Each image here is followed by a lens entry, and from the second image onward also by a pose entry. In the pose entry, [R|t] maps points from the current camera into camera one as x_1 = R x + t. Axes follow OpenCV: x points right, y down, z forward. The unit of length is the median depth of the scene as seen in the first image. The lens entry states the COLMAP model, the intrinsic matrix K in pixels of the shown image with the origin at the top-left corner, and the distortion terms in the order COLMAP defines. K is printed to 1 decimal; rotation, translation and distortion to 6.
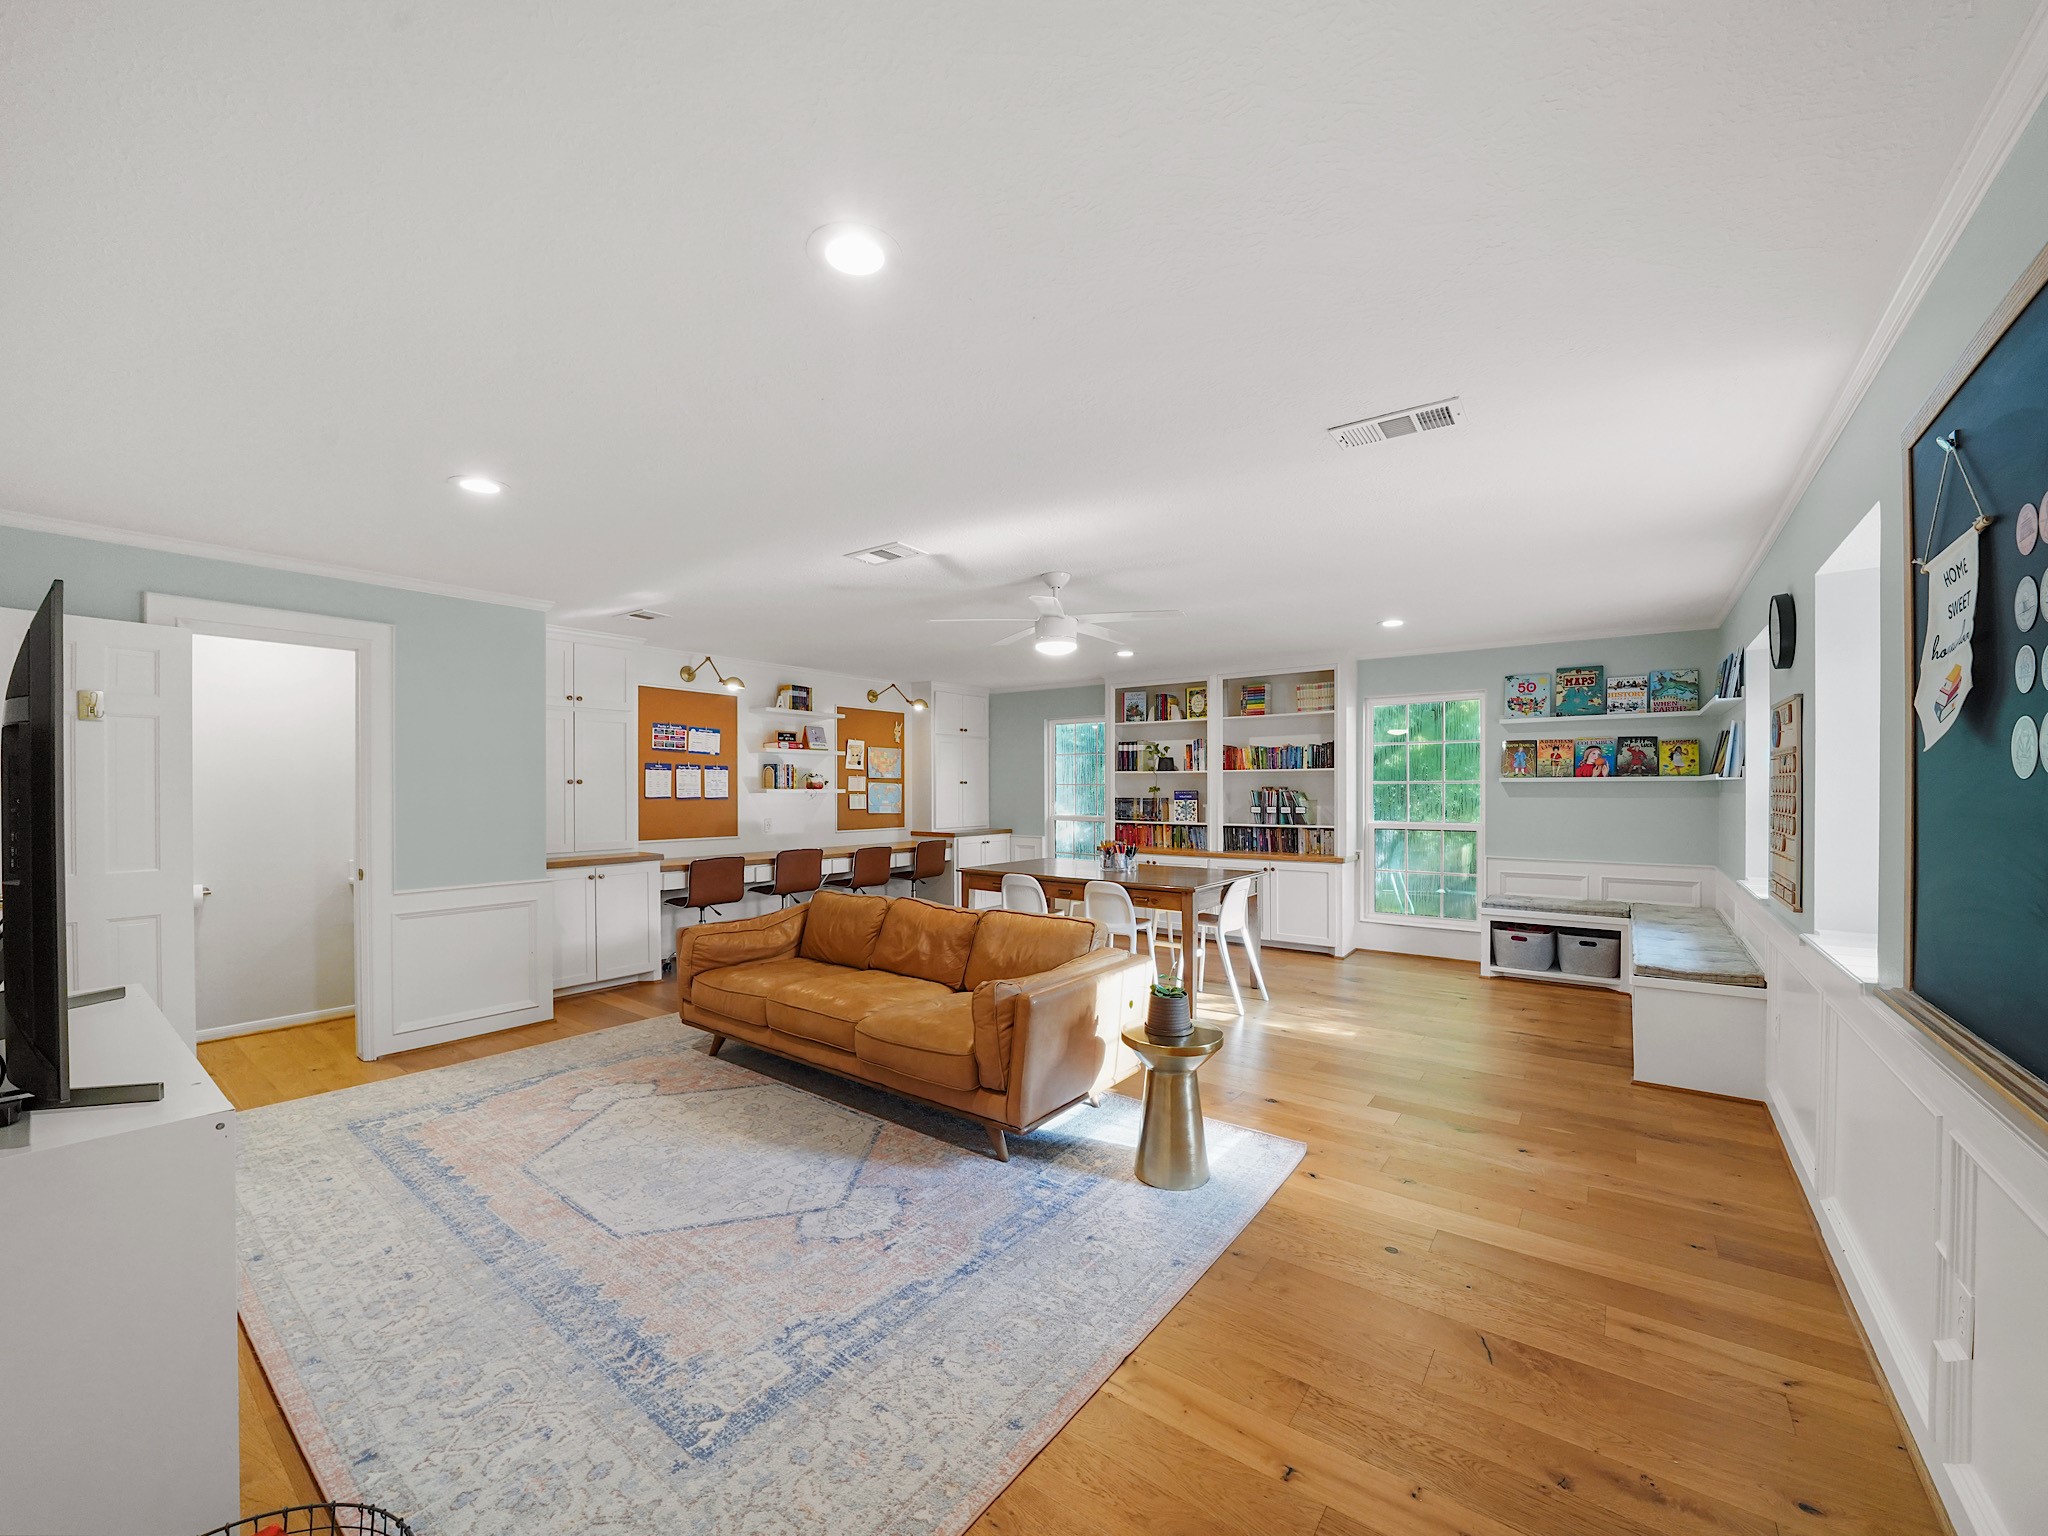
lens RADIAL K [[794.5, 0, 1019.5], [0, 794.5, 793.5], [0, 0, 1]] dist [-0.017172, -0.000053]
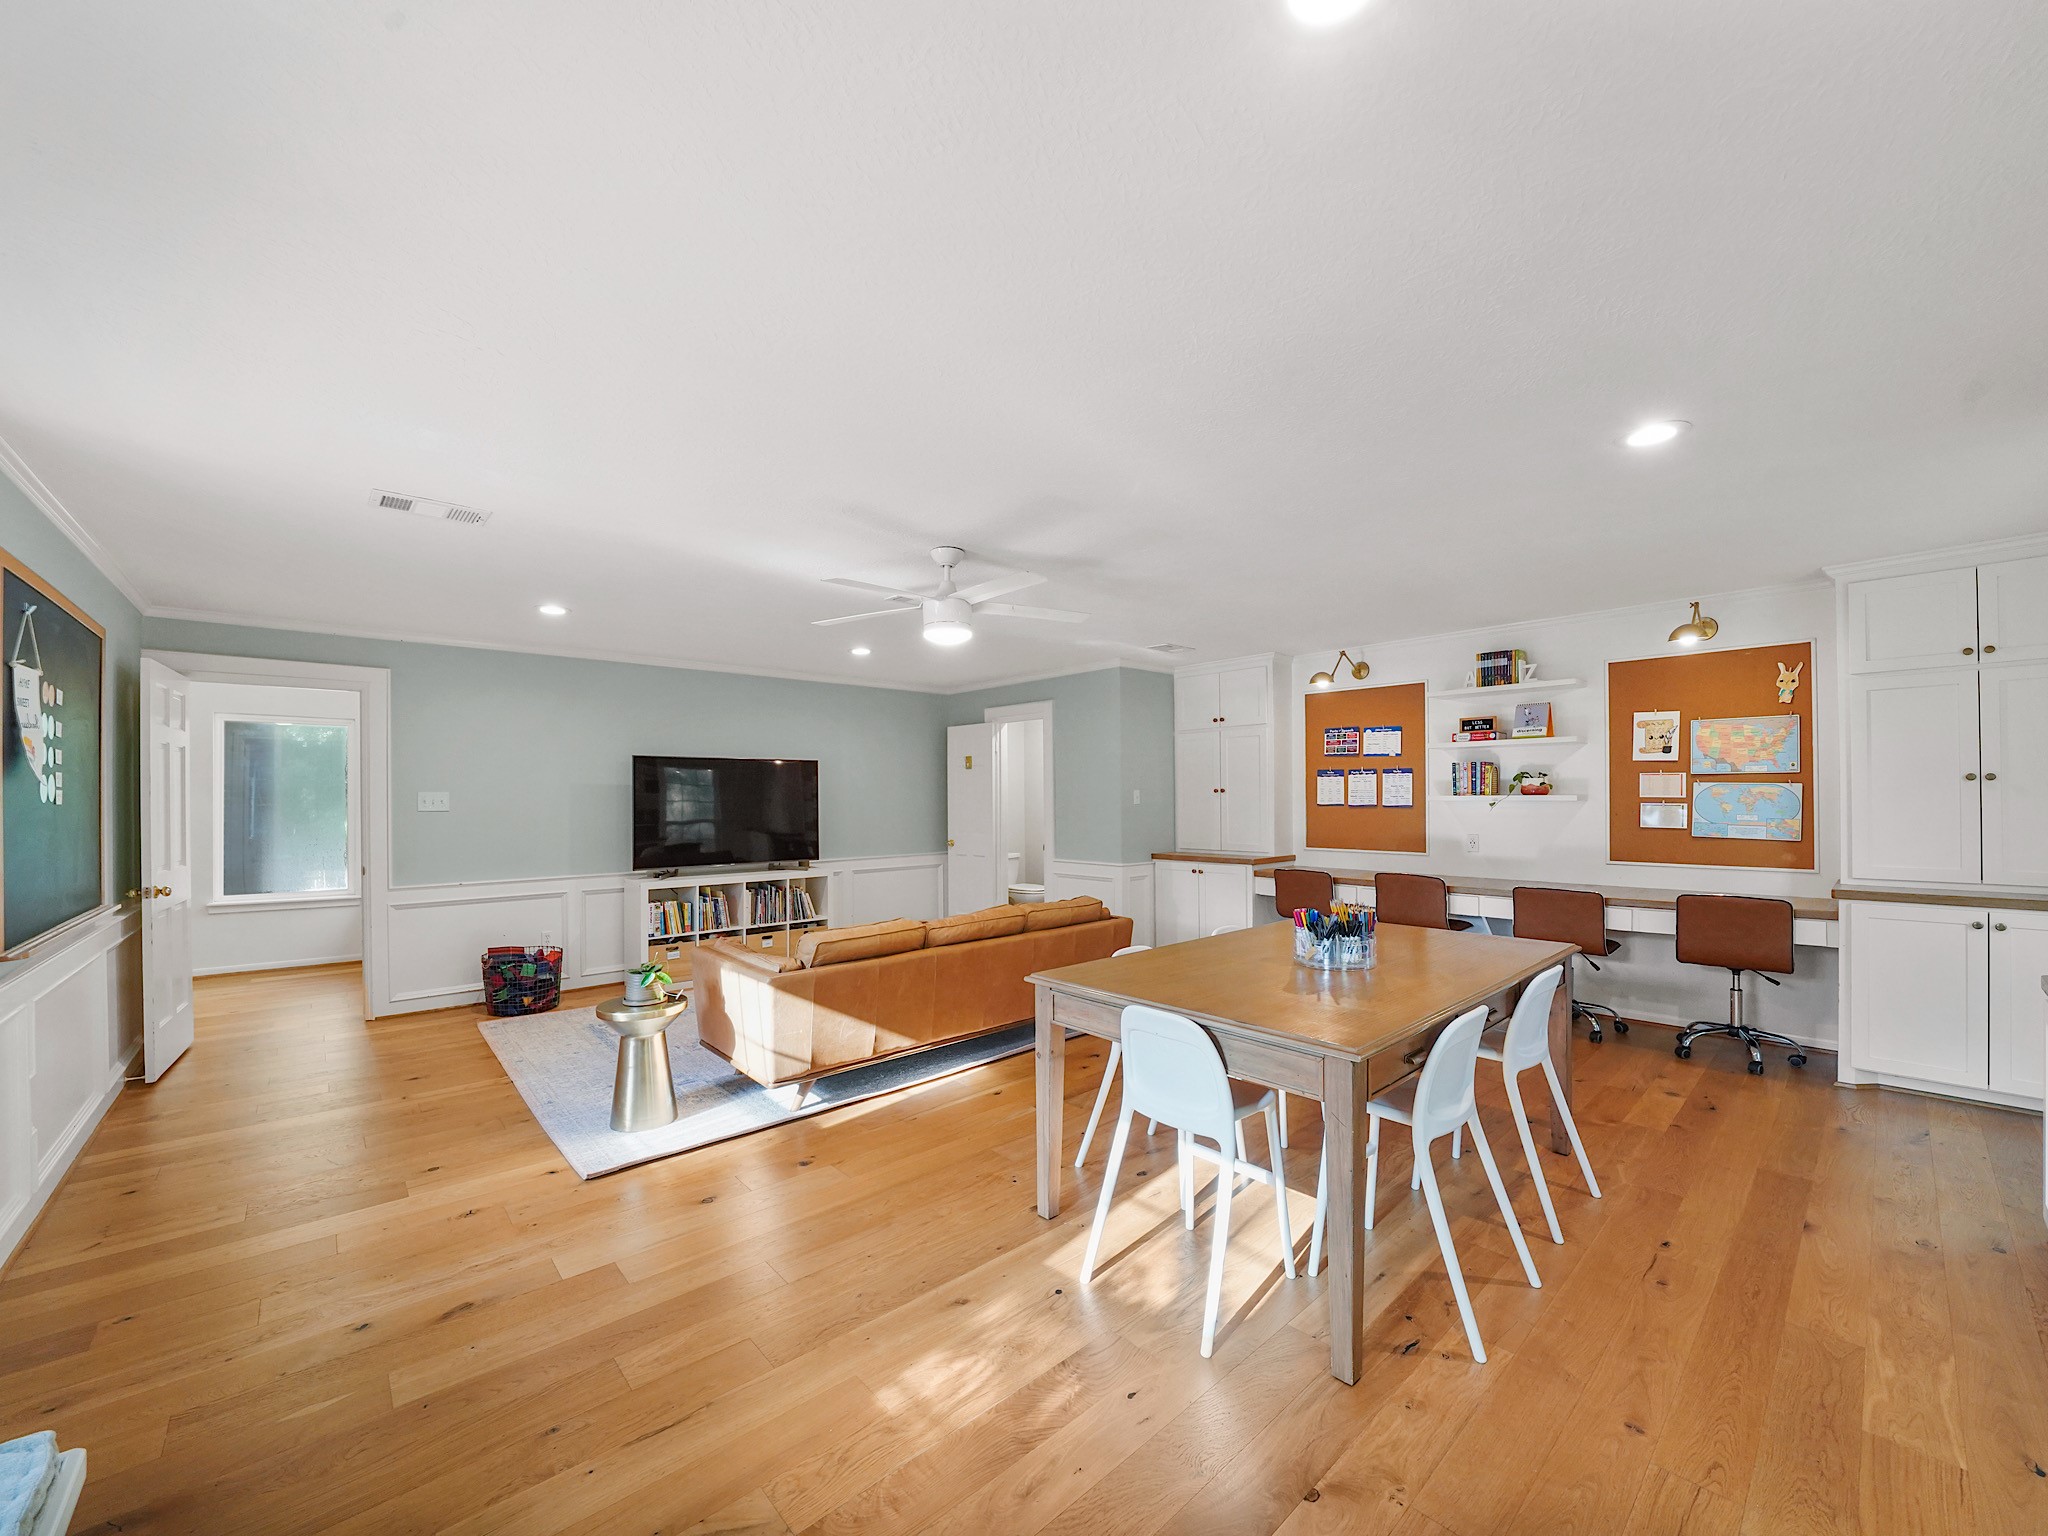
lens RADIAL K [[794.5, 0, 1019.5], [0, 794.5, 793.5], [0, 0, 1]] dist [-0.017172, -0.000053]
pose [[-0.177907, -0.003530, -0.984041, 0.529606], [0.001781, 0.999991, -0.003909, -0.005413], [0.984046, -0.002448, -0.177899, 0.737269]]
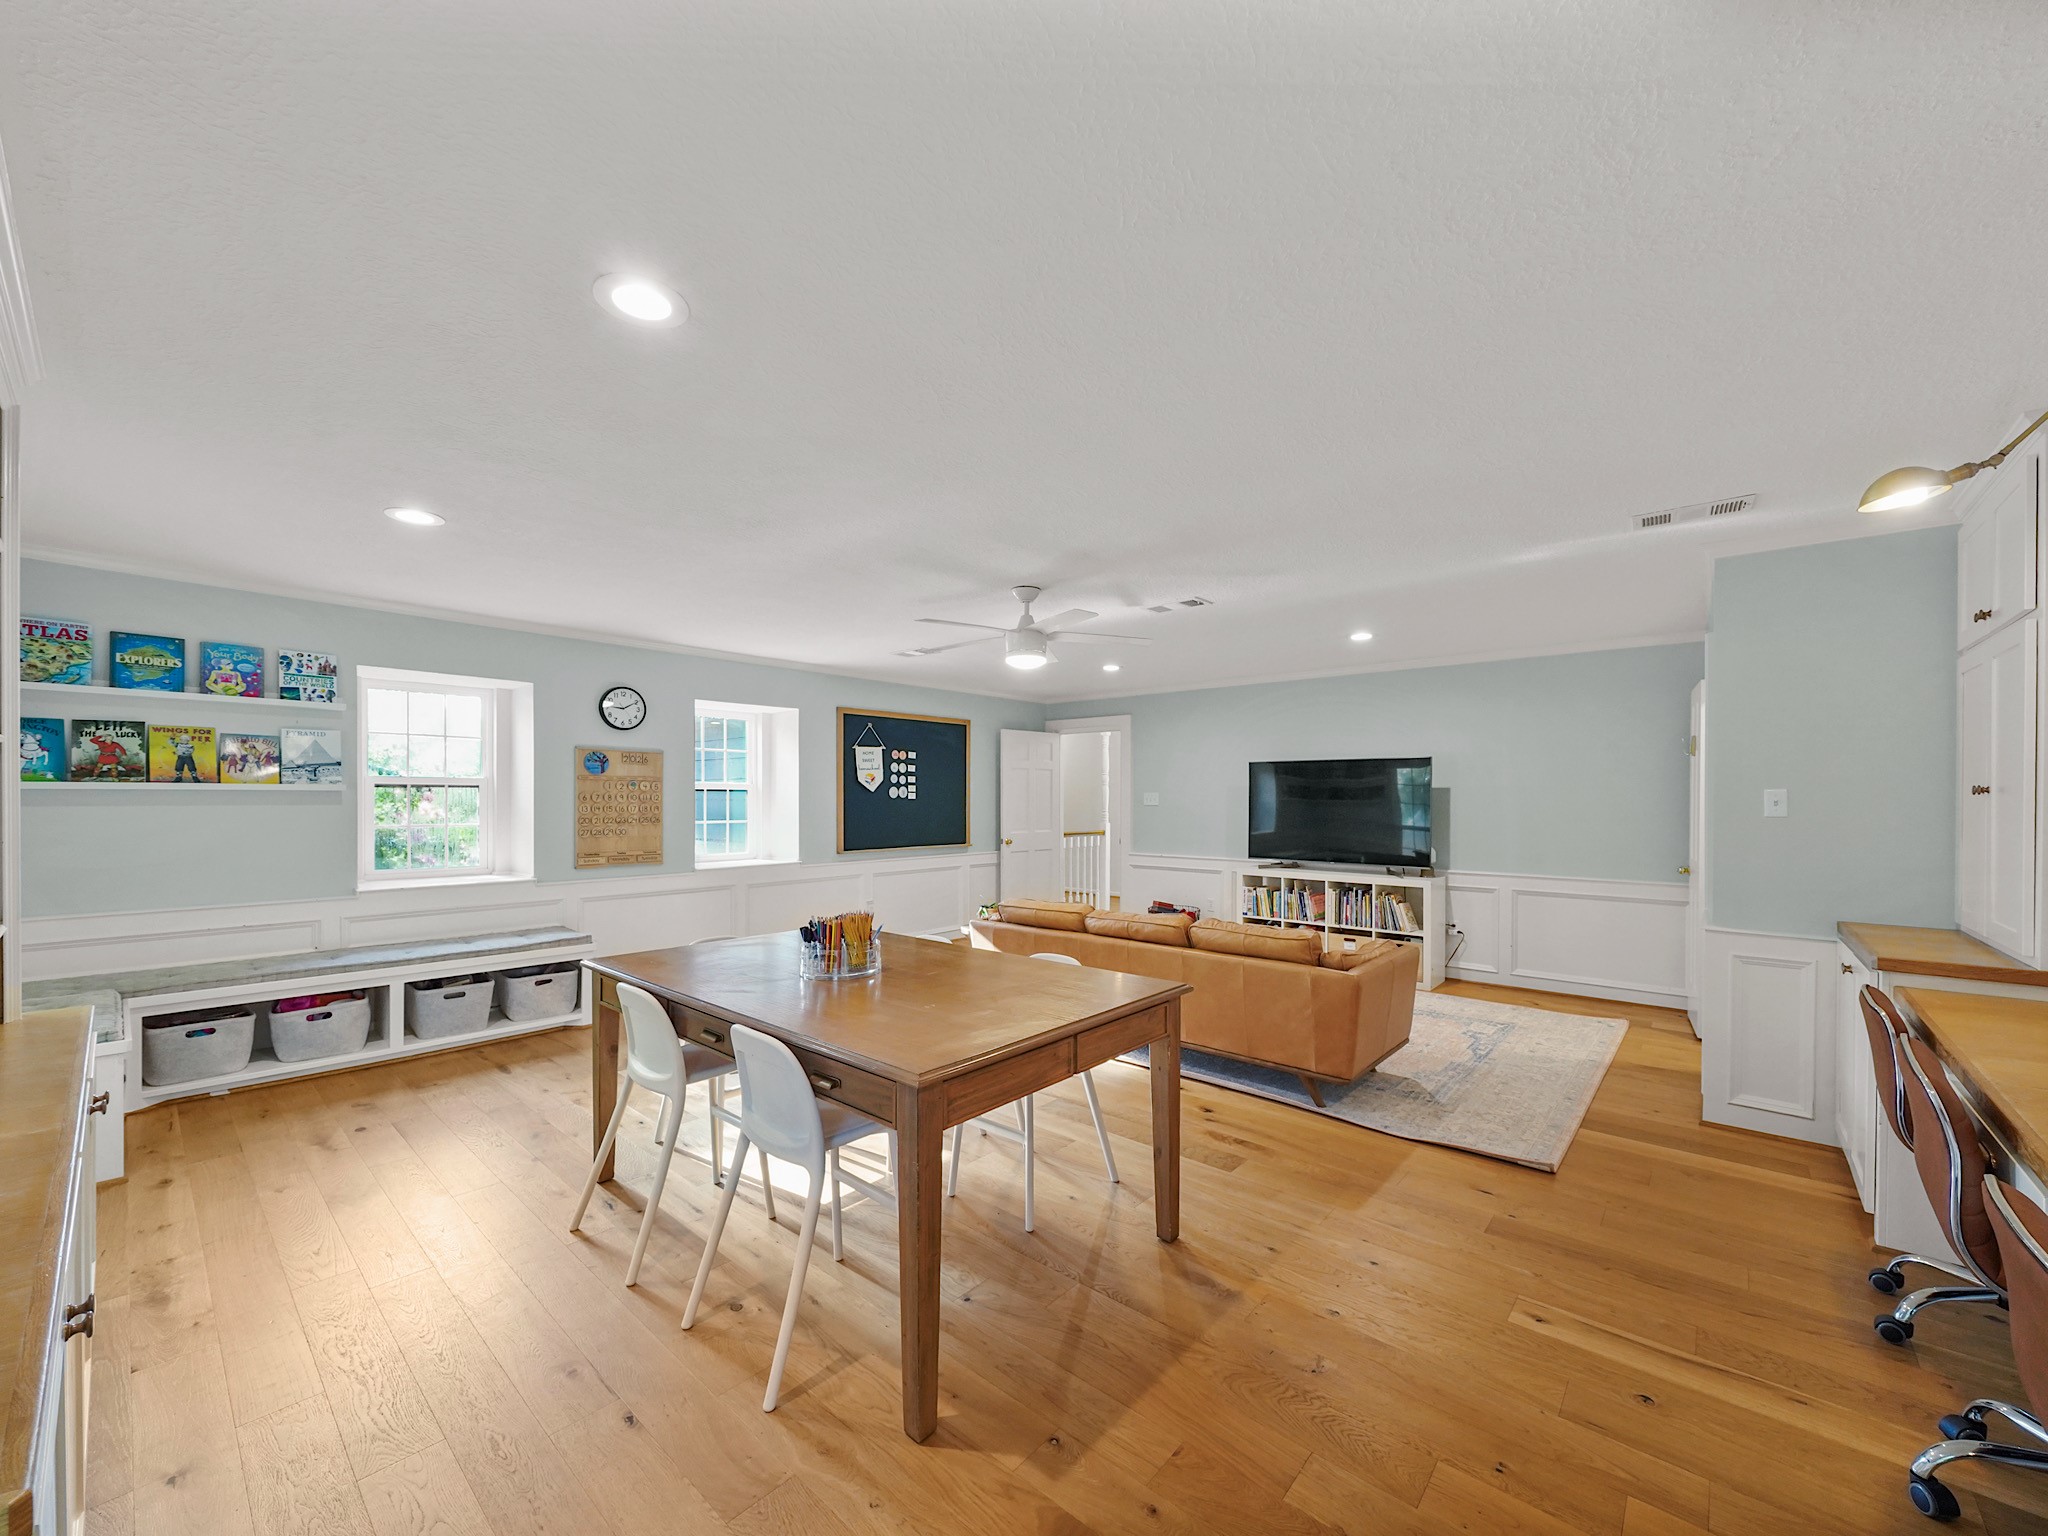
lens RADIAL K [[794.5, 0, 1019.5], [0, 794.5, 793.5], [0, 0, 1]] dist [-0.017172, -0.000053]
pose [[-0.997332, -0.000643, 0.072990, -0.010904], [-0.000655, 1.000000, -0.000132, -0.009836], [-0.072990, -0.000179, -0.997333, 1.214724]]
